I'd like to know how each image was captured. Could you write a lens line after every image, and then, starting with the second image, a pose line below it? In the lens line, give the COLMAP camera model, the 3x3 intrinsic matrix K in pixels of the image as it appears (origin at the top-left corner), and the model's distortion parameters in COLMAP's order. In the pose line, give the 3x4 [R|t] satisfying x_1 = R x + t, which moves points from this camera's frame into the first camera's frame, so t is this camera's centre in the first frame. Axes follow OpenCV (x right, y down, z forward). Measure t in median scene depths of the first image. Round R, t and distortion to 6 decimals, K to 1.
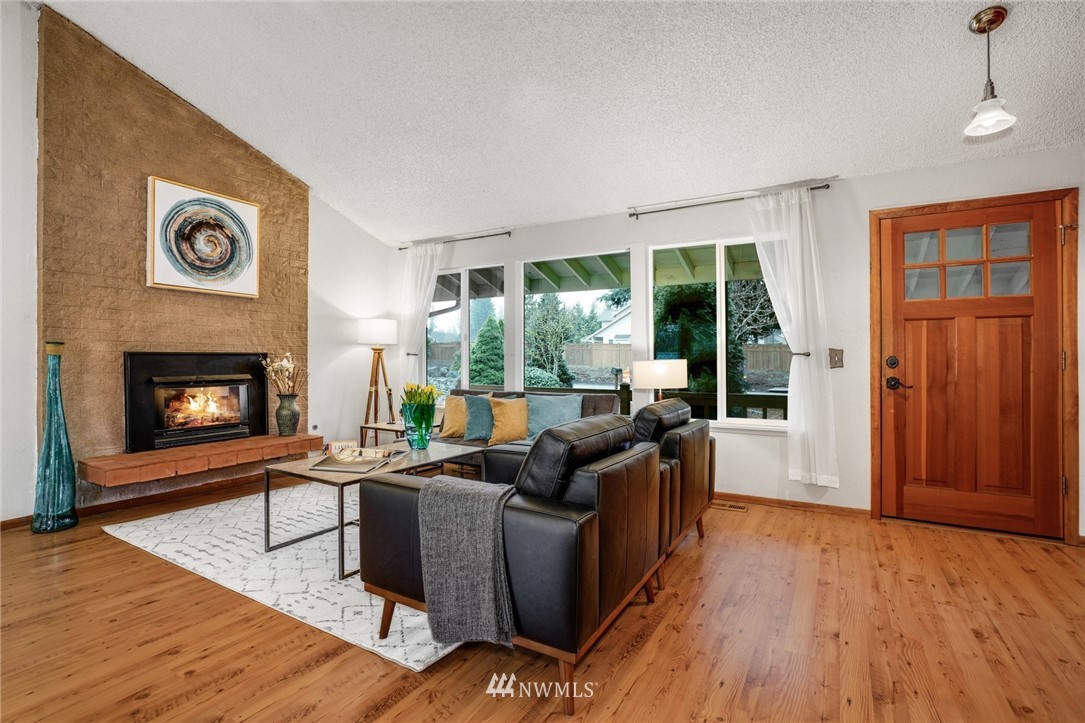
lens RADIAL K [[497.2, 0, 545.4], [0, 497.2, 360.4], [0, 0, 1]] dist [-0.008352, 0.001547]
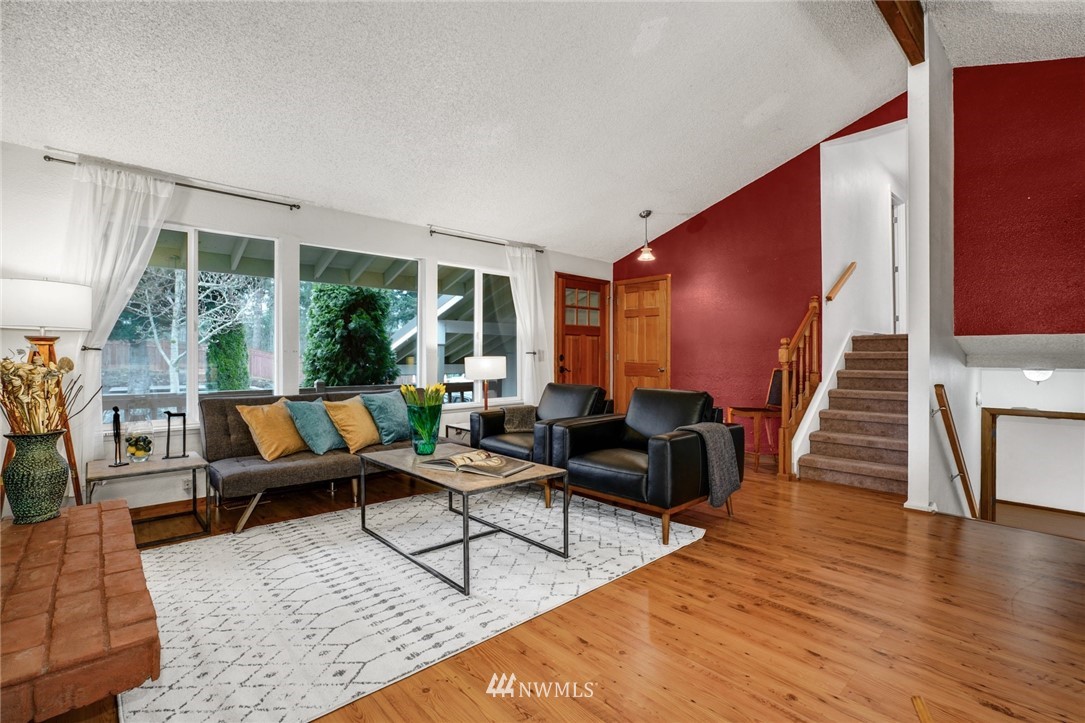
lens RADIAL K [[497.2, 0, 547.4], [0, 497.2, 357.1], [0, 0, 1]] dist [-0.008352, 0.001547]
pose [[0.292819, -0.000475, 0.956168, -1.048177], [0.020738, 0.999768, -0.005854, 0.011213], [-0.955943, 0.021543, 0.292761, 0.521518]]
